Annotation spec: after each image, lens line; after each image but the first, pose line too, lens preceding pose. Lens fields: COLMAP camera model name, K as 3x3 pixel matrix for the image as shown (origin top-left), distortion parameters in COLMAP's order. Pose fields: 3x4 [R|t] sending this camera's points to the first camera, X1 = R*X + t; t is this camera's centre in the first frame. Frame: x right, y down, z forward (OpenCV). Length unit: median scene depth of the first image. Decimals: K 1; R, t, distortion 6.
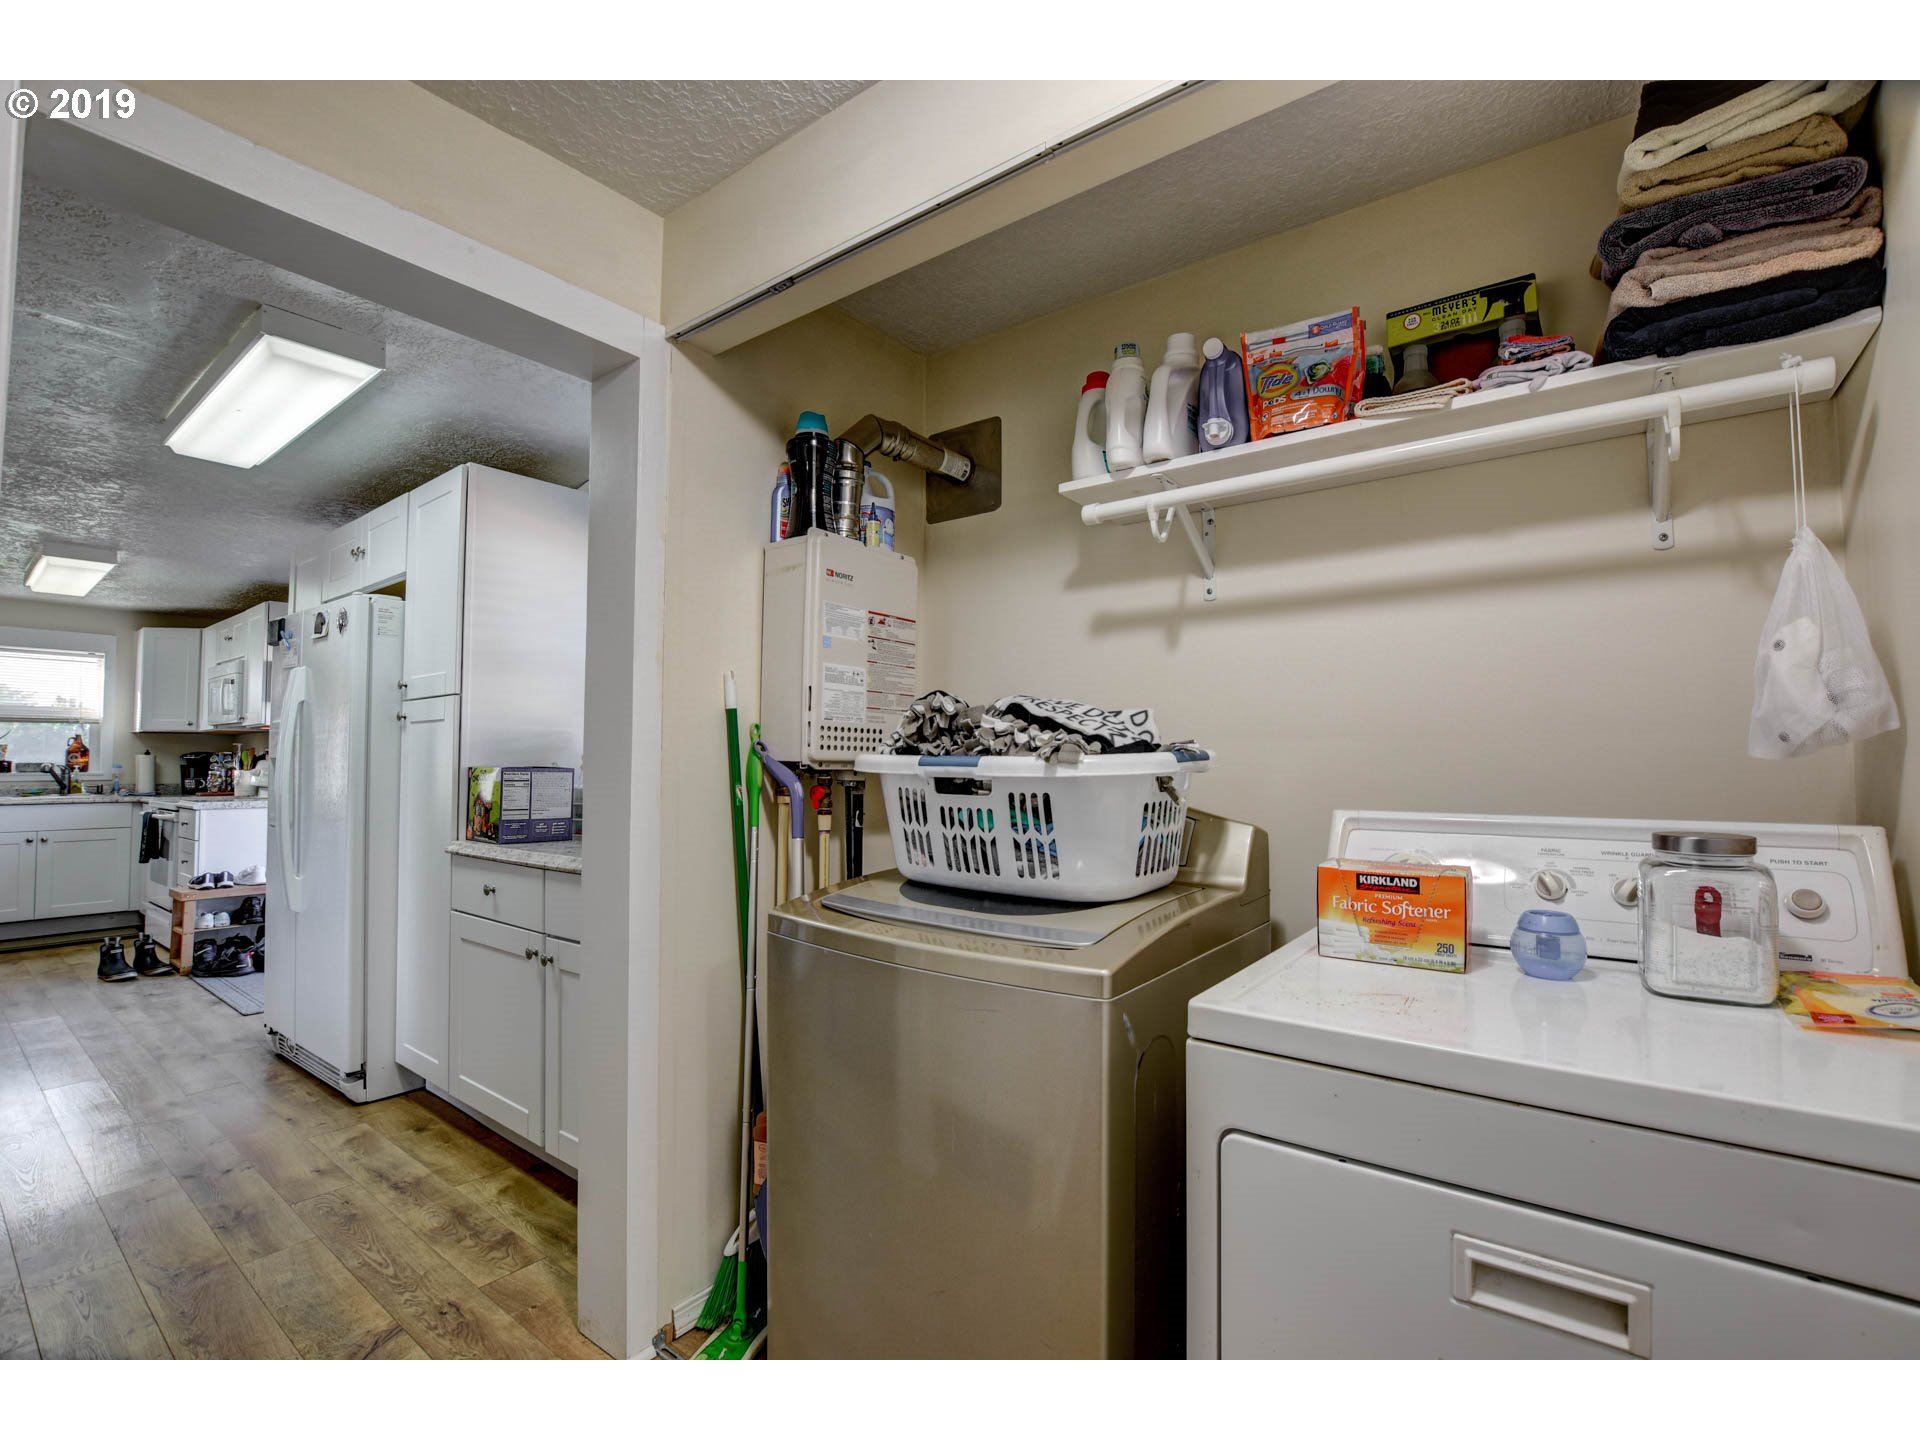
lens RADIAL K [[851.5, 0, 971.0], [0, 851.5, 727.4], [0, 0, 1]] dist [-0.036194, 0.007176]
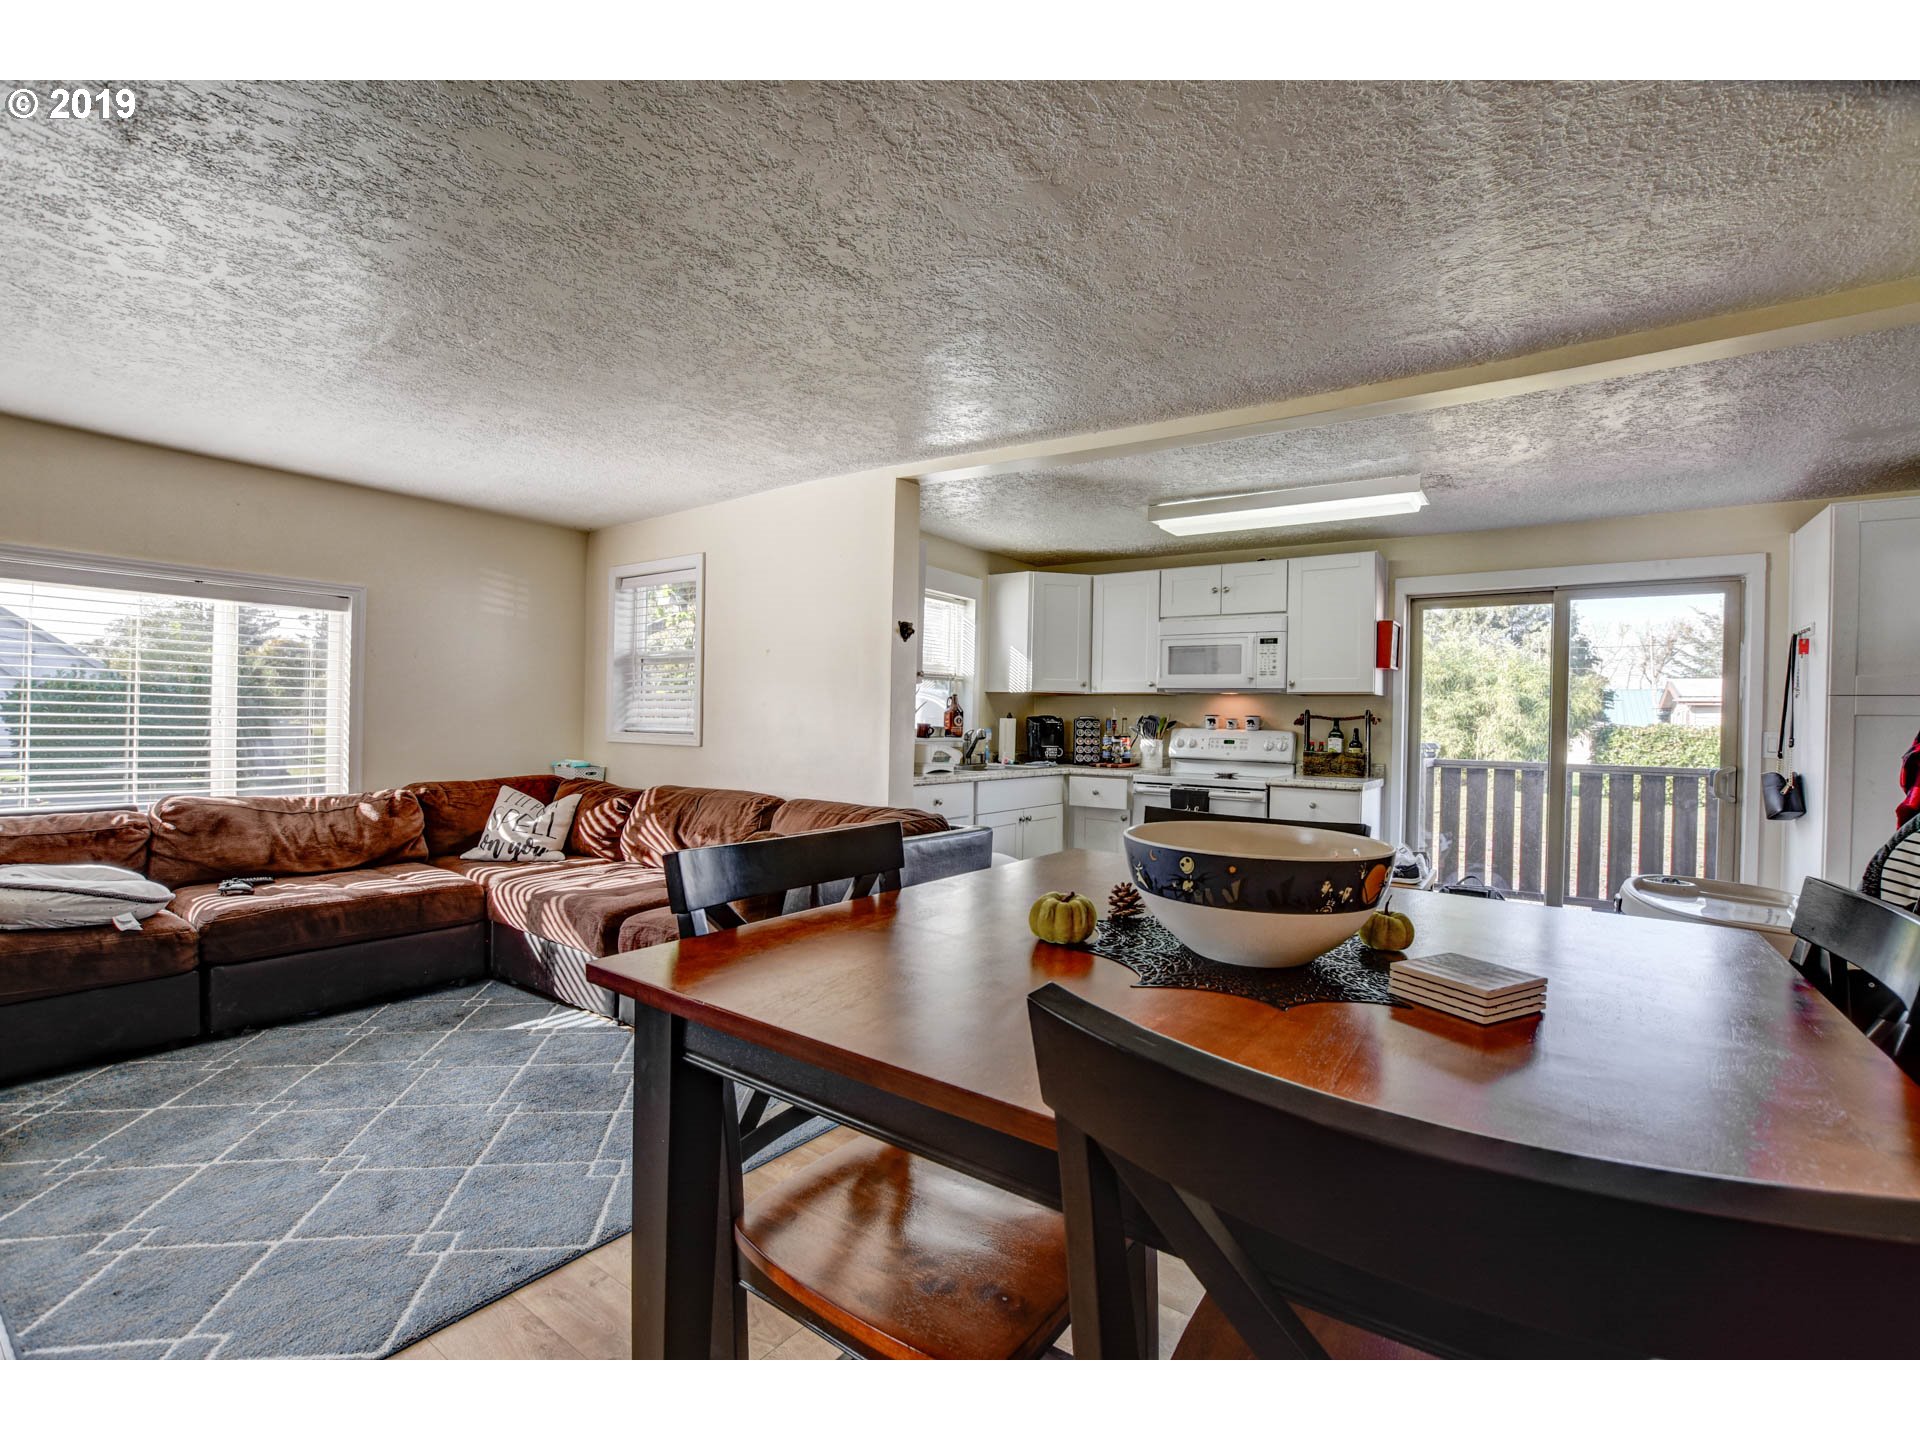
lens RADIAL K [[851.5, 0, 971.0], [0, 851.5, 727.4], [0, 0, 1]] dist [-0.036194, 0.007176]
pose [[0.999265, 0.023210, 0.030515, -1.191046], [-0.024720, 0.998439, 0.050090, -0.001403], [-0.029305, -0.050808, 0.998278, 0.114806]]
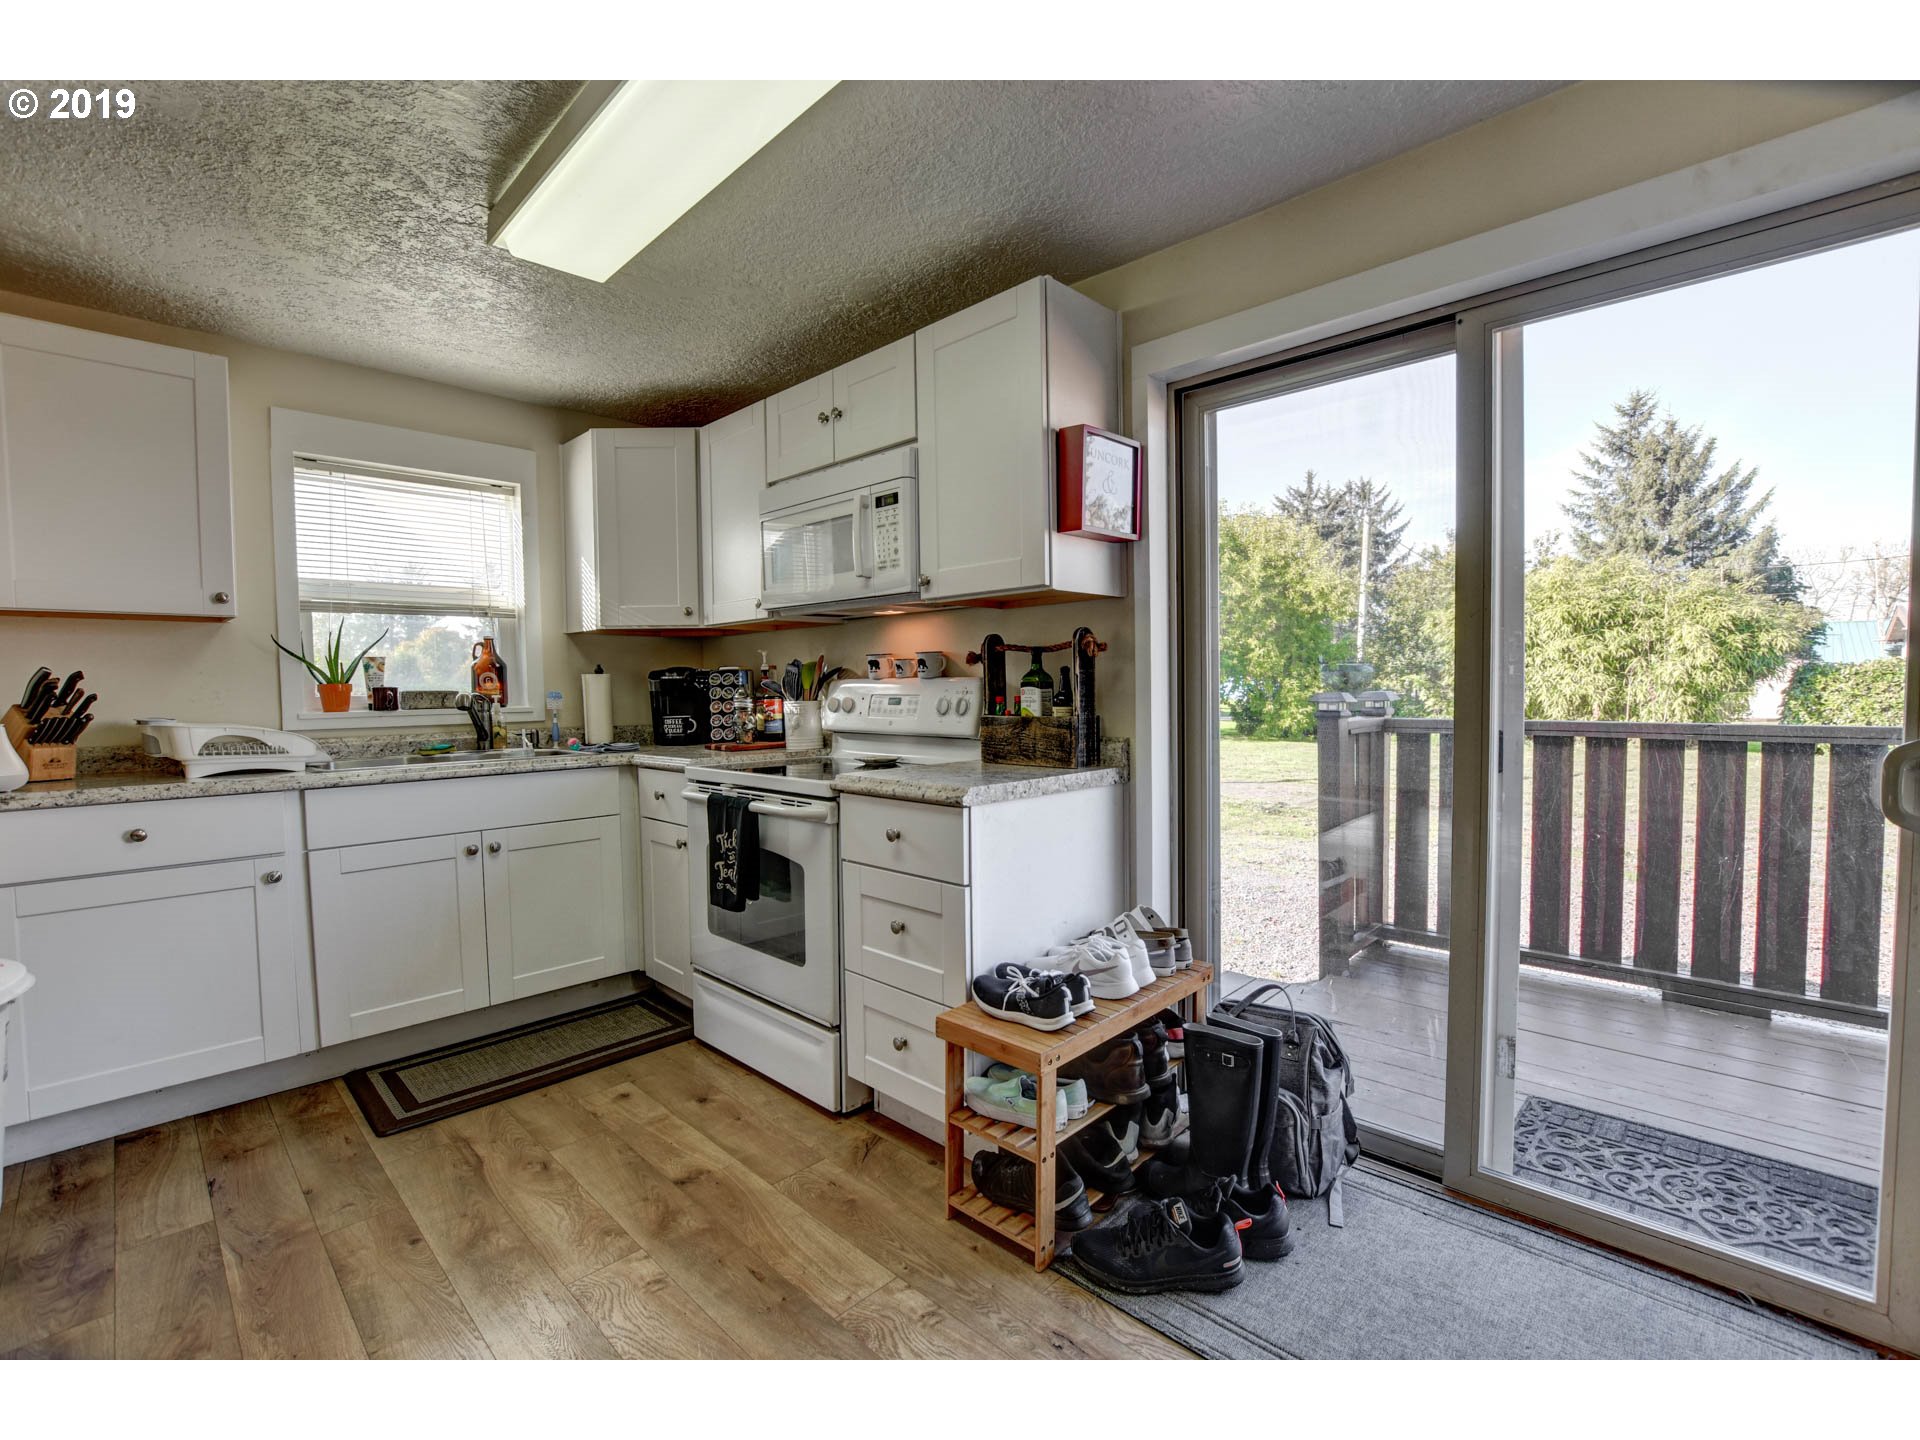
lens RADIAL K [[851.5, 0, 971.0], [0, 851.5, 727.4], [0, 0, 1]] dist [-0.036194, 0.007176]
pose [[0.992548, -0.004017, -0.121789, -0.768096], [0.015267, 0.995681, 0.091579, 0.023636], [0.120895, -0.092756, 0.988322, 0.534393]]
